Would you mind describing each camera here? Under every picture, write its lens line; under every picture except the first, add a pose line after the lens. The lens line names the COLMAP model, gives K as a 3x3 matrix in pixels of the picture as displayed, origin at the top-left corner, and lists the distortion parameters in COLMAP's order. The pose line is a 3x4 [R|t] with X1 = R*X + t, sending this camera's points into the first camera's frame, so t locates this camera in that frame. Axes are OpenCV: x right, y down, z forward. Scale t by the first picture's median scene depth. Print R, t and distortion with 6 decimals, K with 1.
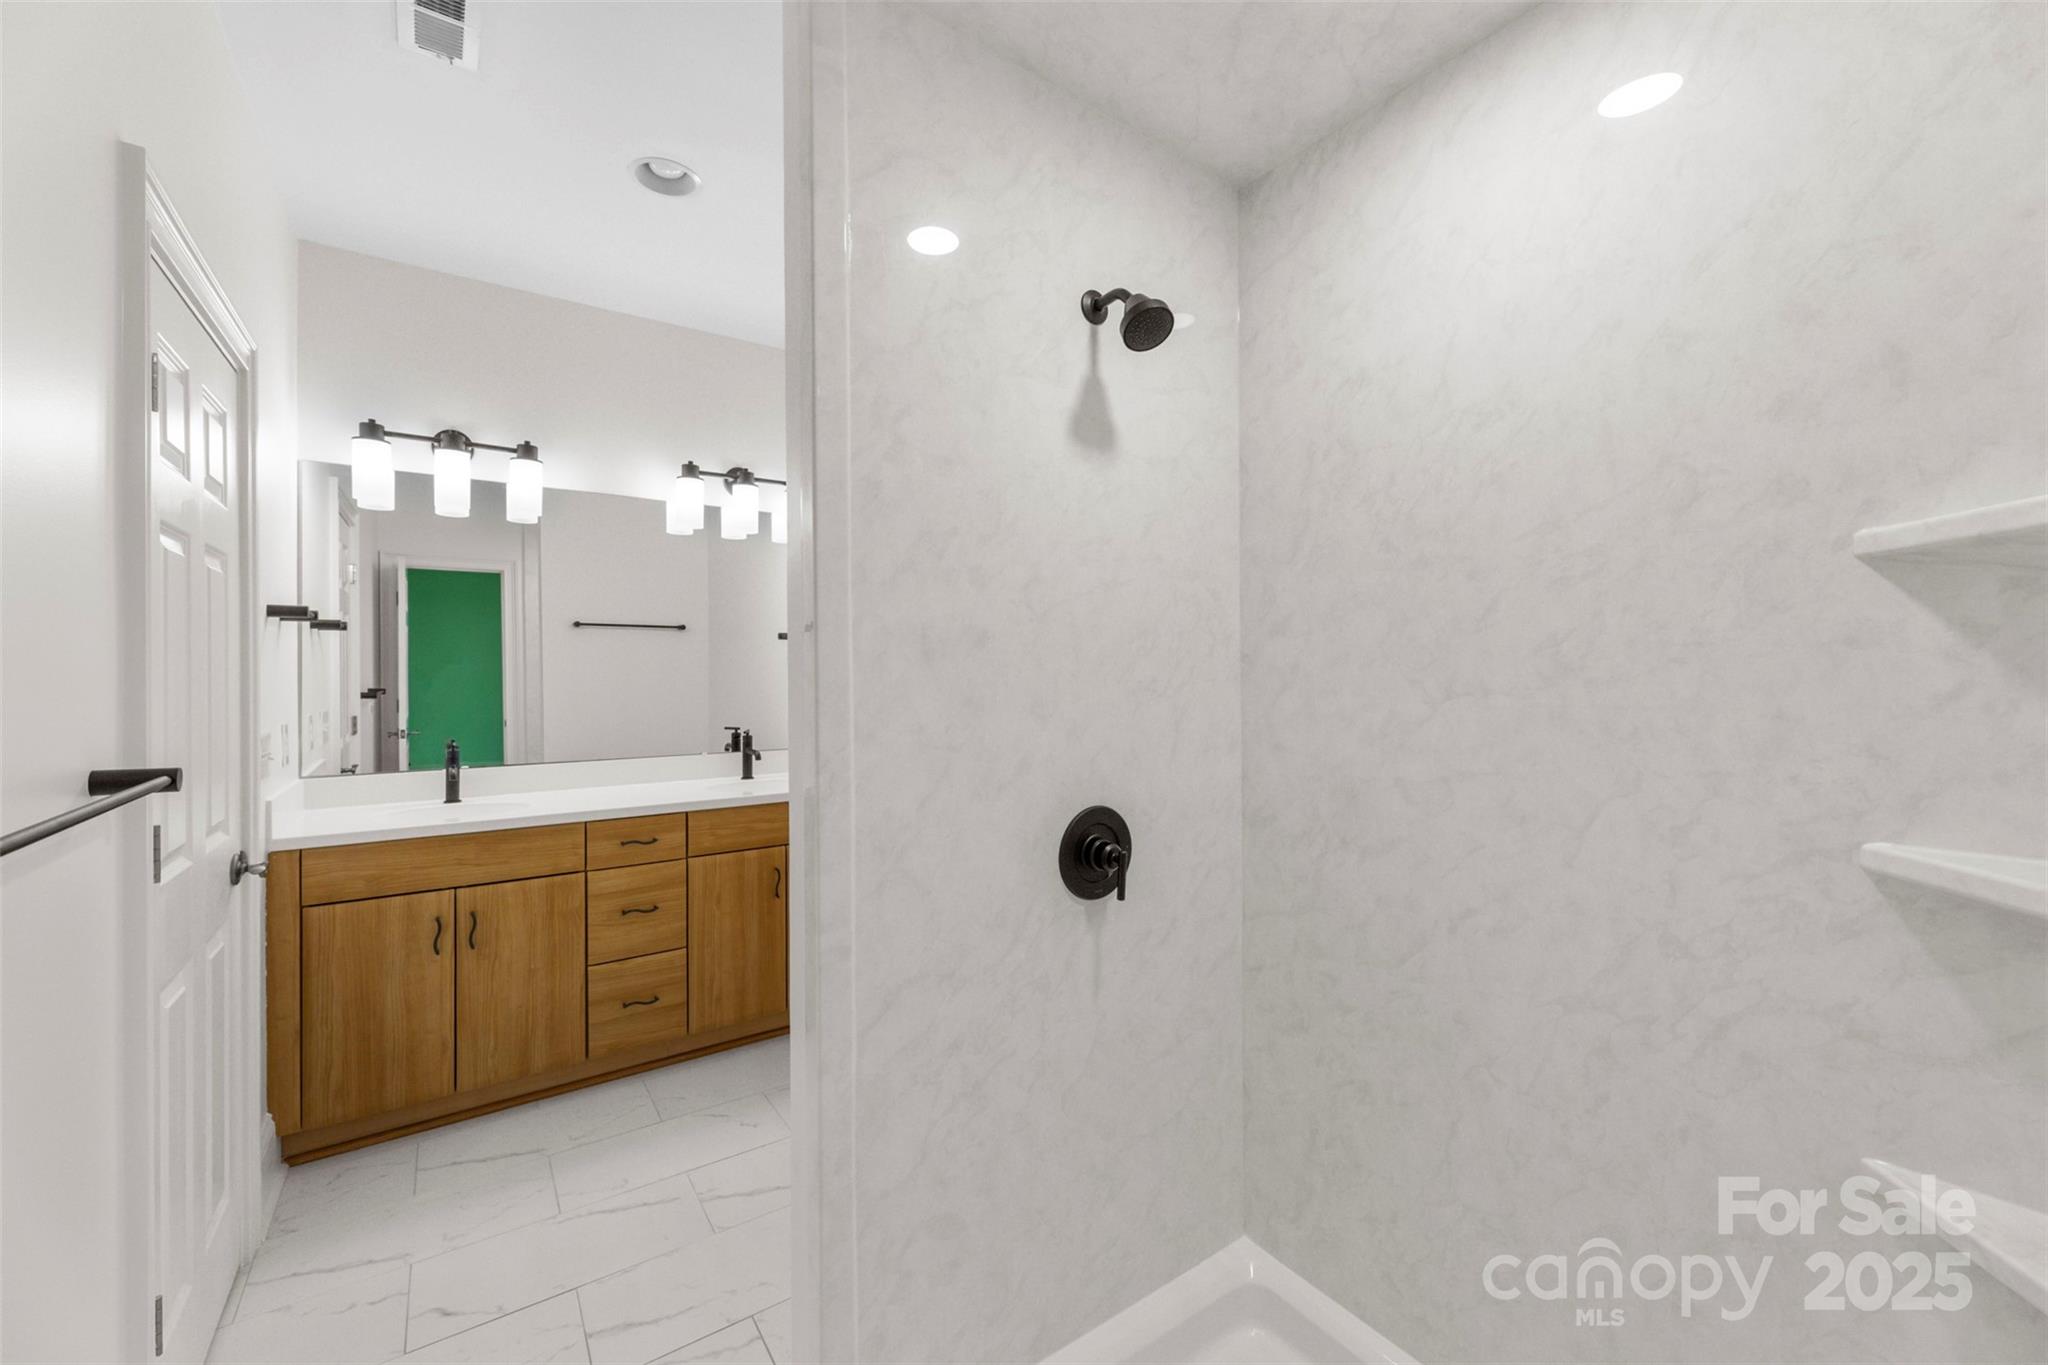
lens RADIAL K [[819.7, 0, 1025.0], [0, 819.7, 676.8], [0, 0, 1]] dist [0.003056, -0.000319]
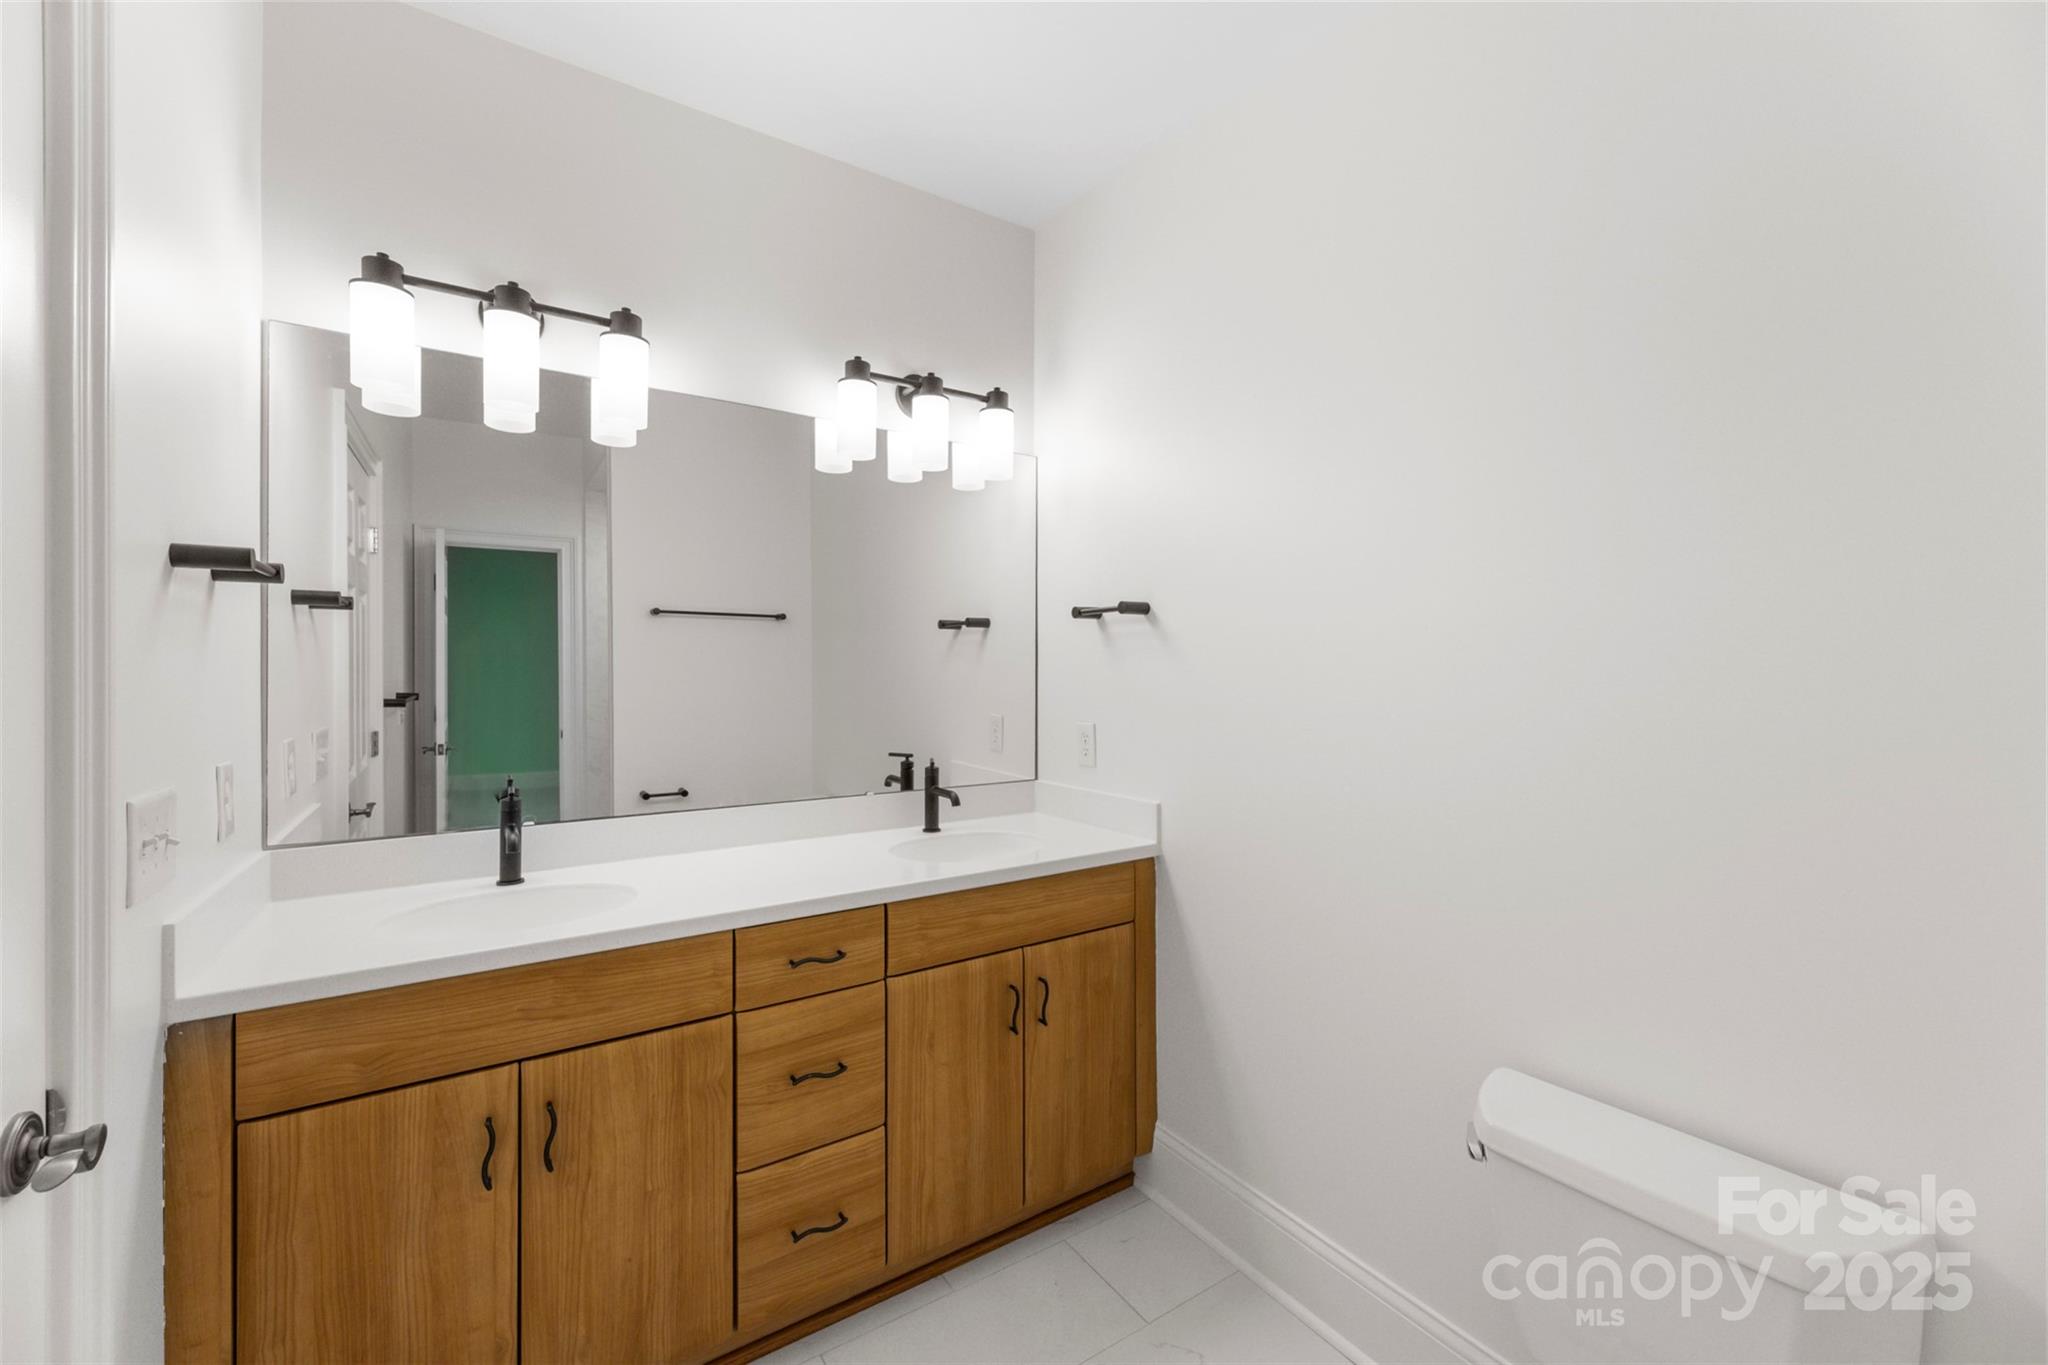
lens RADIAL K [[819.7, 0, 1025.4], [0, 819.7, 677.6], [0, 0, 1]] dist [0.003056, -0.000319]
pose [[0.999409, 0.002417, -0.034278, -0.290272], [-0.002410, 0.999997, 0.000244, -0.003445], [0.034278, -0.000161, 0.999412, 0.397190]]
